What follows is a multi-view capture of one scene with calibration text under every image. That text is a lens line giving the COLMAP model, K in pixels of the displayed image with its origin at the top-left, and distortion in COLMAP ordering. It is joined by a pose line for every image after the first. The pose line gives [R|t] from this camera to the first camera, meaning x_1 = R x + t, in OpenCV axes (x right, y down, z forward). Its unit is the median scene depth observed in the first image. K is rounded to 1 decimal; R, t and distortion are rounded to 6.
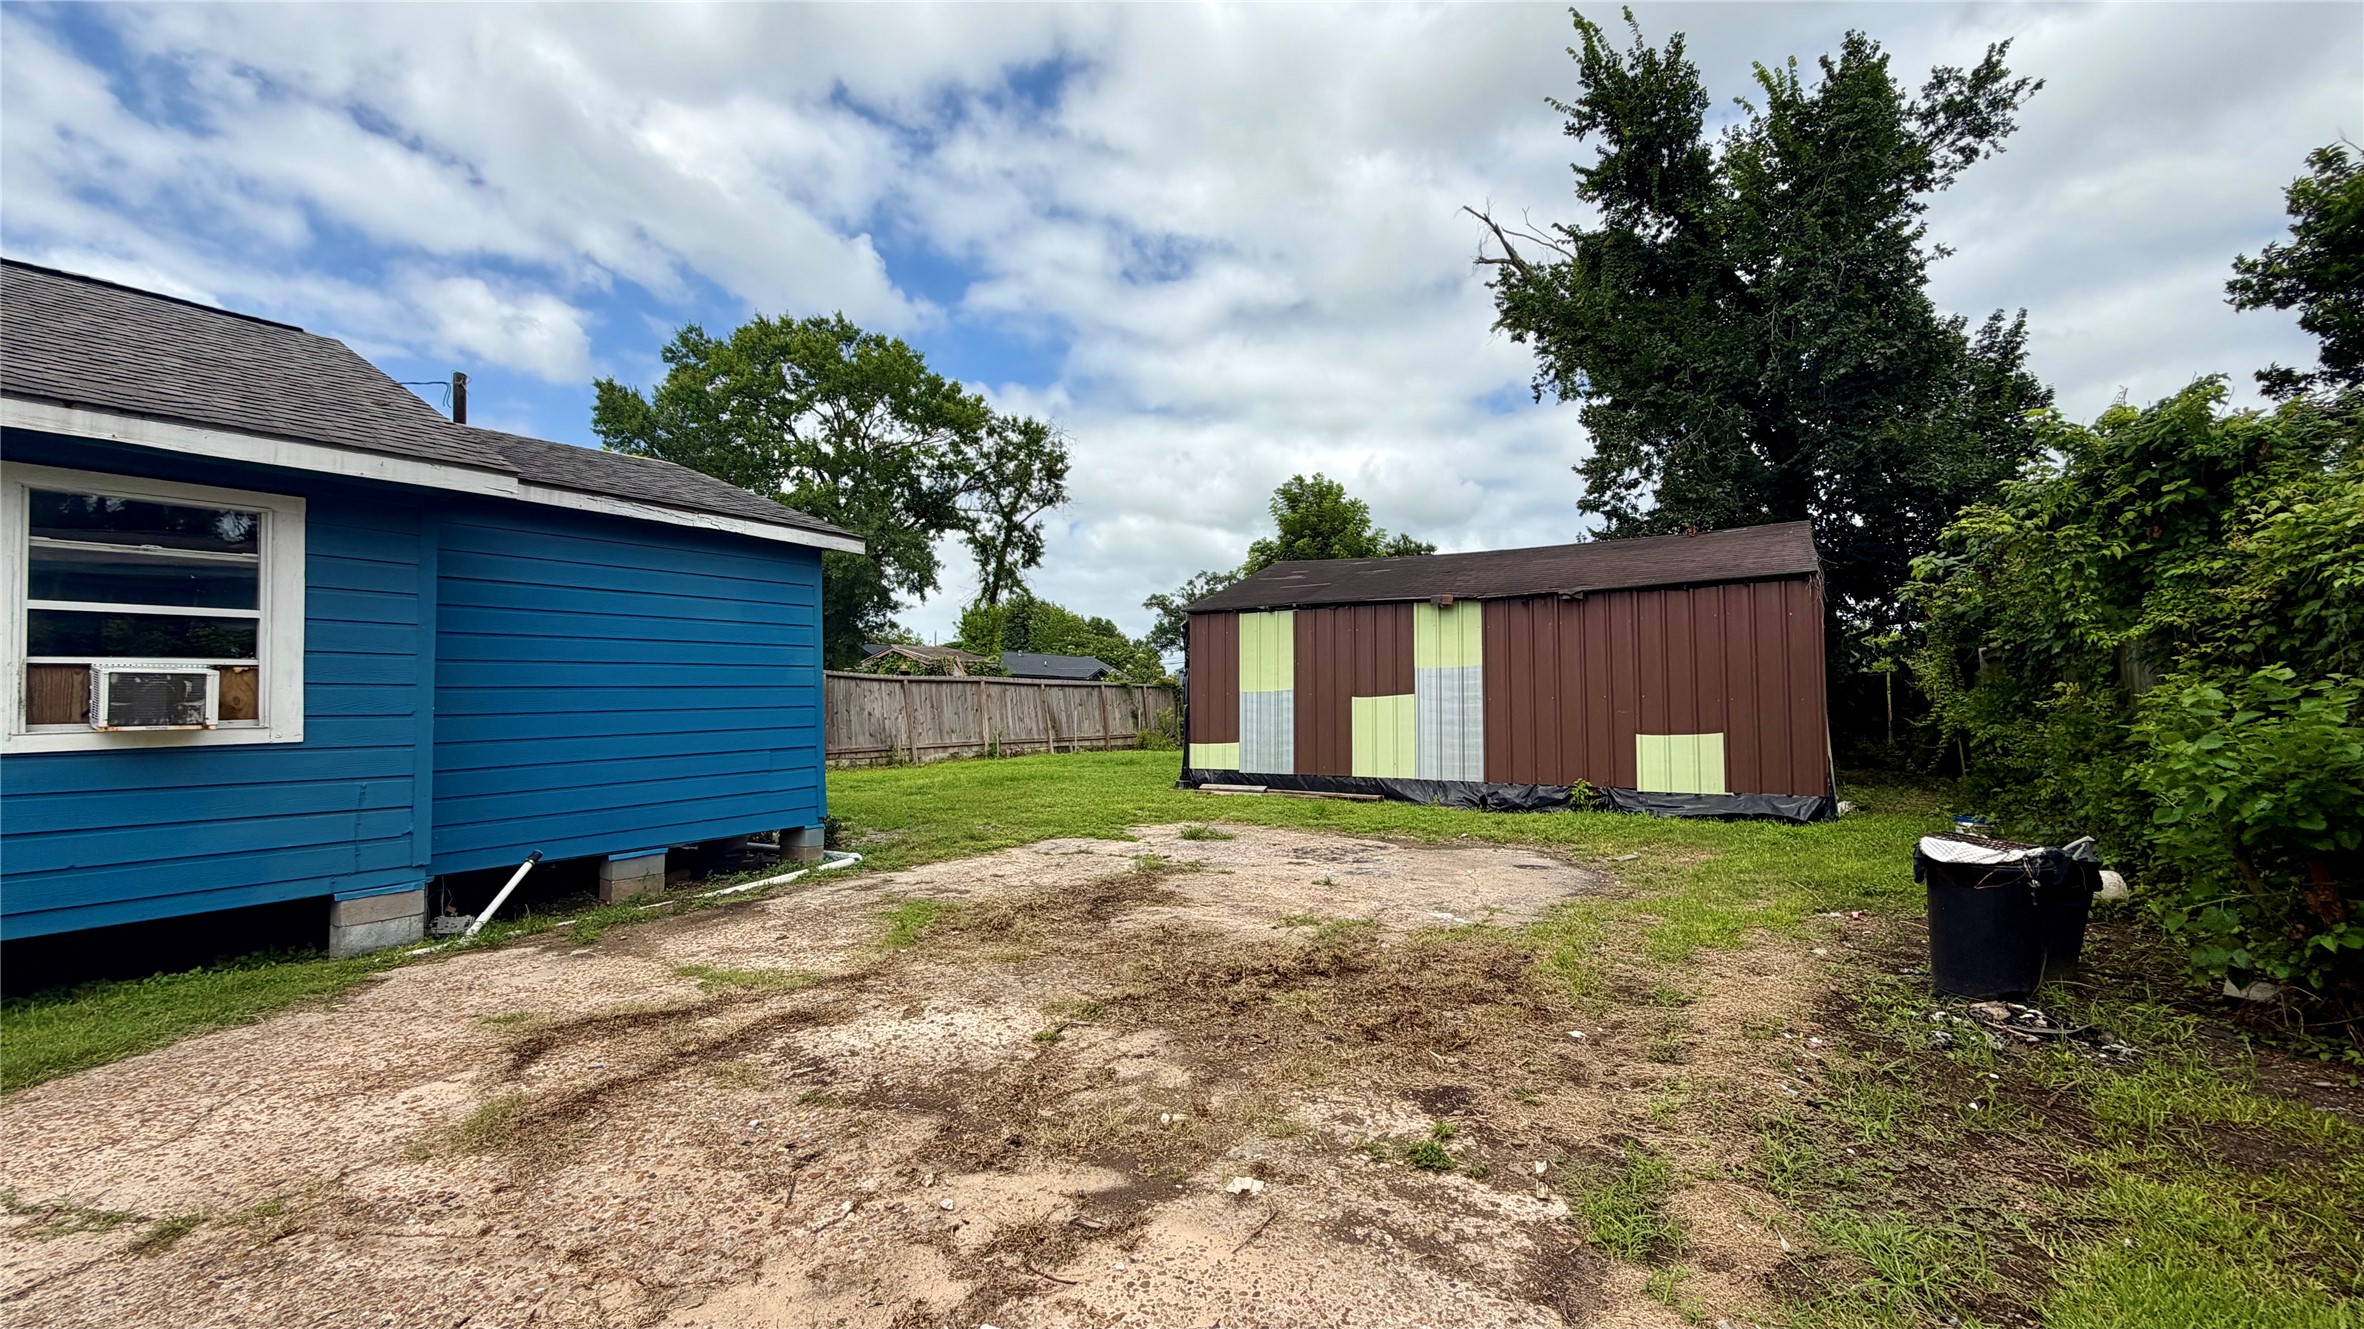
lens RADIAL K [[954.0, 0, 1180.4], [0, 954.0, 676.5], [0, 0, 1]] dist [0.000282, 0.000170]
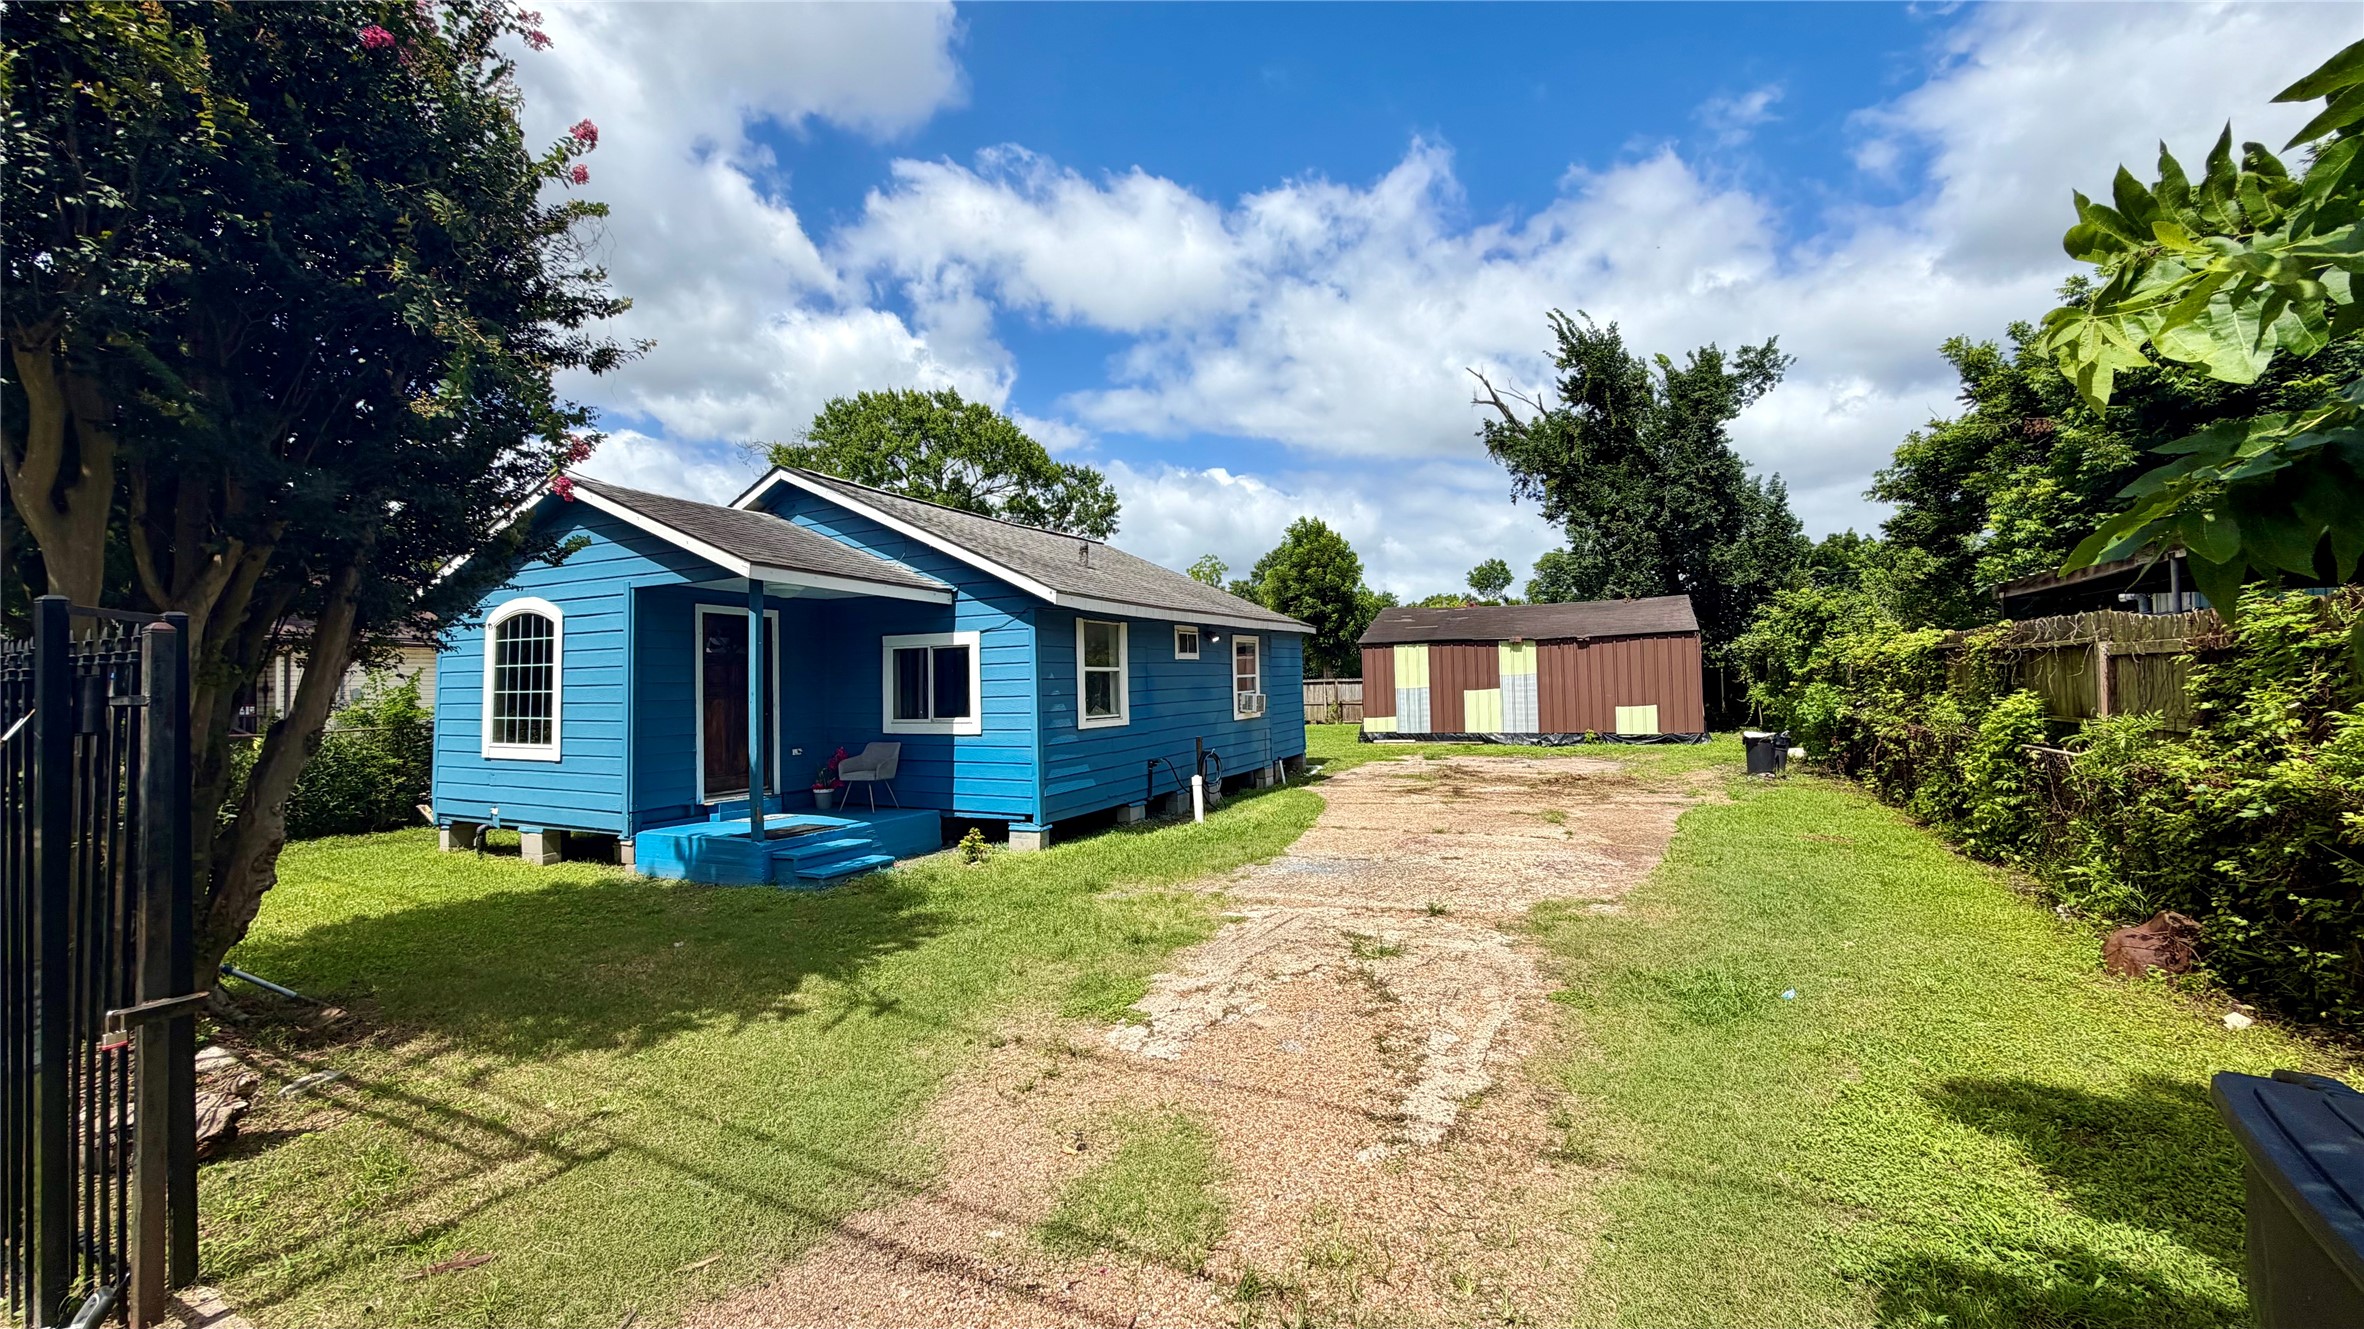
lens RADIAL K [[936.6, 0, 1173.2], [0, 936.6, 664.2], [0, 0, 1]] dist [-0.001401, -0.000181]
pose [[0.992787, -0.020498, 0.118123, -0.588457], [0.019553, 0.999767, 0.009153, -0.057250], [-0.118283, -0.006777, 0.992957, -0.746083]]
